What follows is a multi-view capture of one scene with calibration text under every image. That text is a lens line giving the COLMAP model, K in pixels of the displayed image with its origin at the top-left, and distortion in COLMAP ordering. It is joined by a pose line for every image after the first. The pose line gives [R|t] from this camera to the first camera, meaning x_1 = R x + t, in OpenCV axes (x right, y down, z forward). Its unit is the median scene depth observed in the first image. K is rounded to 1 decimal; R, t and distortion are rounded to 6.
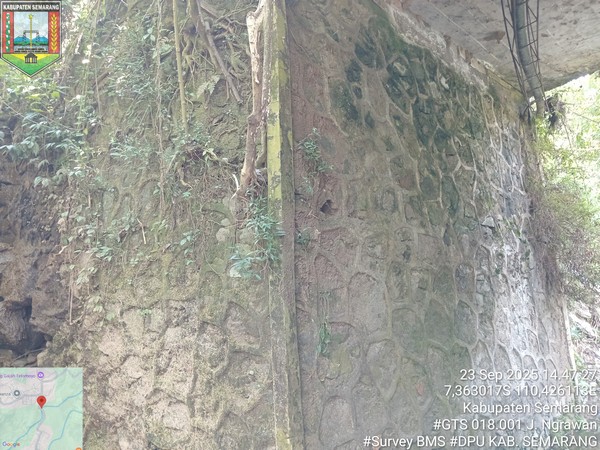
lens RADIAL K [[450.7, 0, 302.1], [0, 450.7, 224.4], [0, 0, 1]] dist [0.040391, -0.065132]
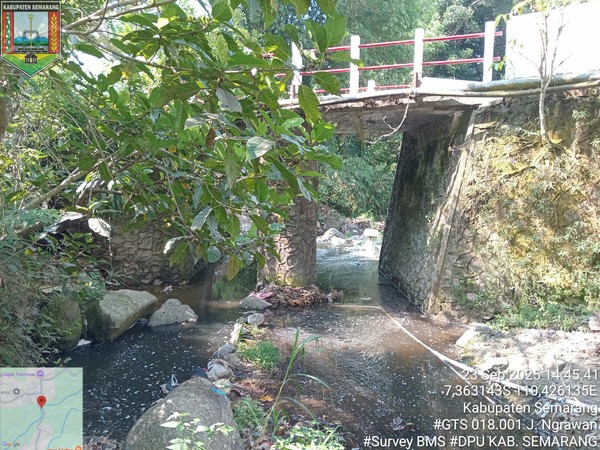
lens RADIAL K [[450.7, 0, 301.3], [0, 450.7, 224.6], [0, 0, 1]] dist [0.040391, -0.065132]
pose [[0.681398, -0.091067, 0.726226, -2.113572], [-0.065862, 0.980574, 0.184759, -0.633539], [-0.728944, -0.173725, 0.662163, -2.497881]]
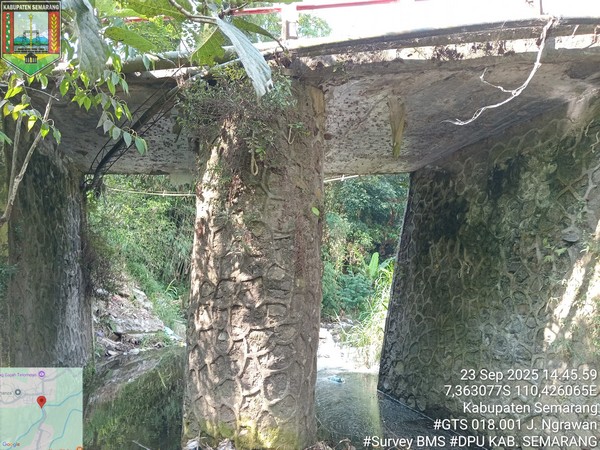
lens RADIAL K [[450.7, 0, 301.9], [0, 450.7, 222.4], [0, 0, 1]] dist [0.040391, -0.065132]
pose [[0.508327, 0.103459, 0.854927, -0.987484], [-0.095551, 0.993403, -0.063403, -0.177638], [-0.855847, -0.049460, 0.514859, -1.048770]]
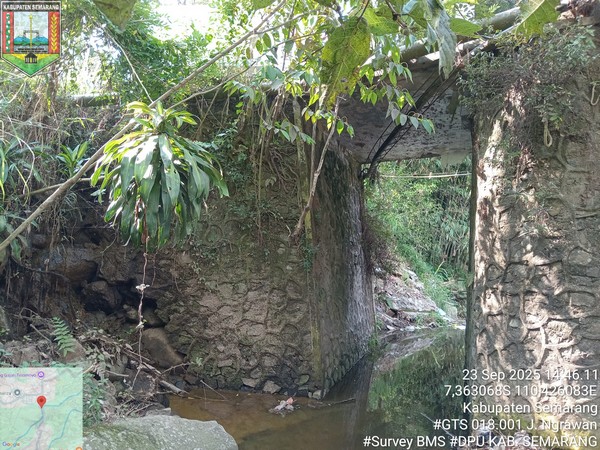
lens RADIAL K [[450.7, 0, 300.0], [0, 450.7, 223.7], [0, 0, 1]] dist [0.040391, -0.065132]
pose [[0.891328, 0.049912, 0.450603, -1.049479], [-0.069729, 0.997188, 0.027474, -0.172033], [-0.447964, -0.055908, 0.892302, -1.013356]]
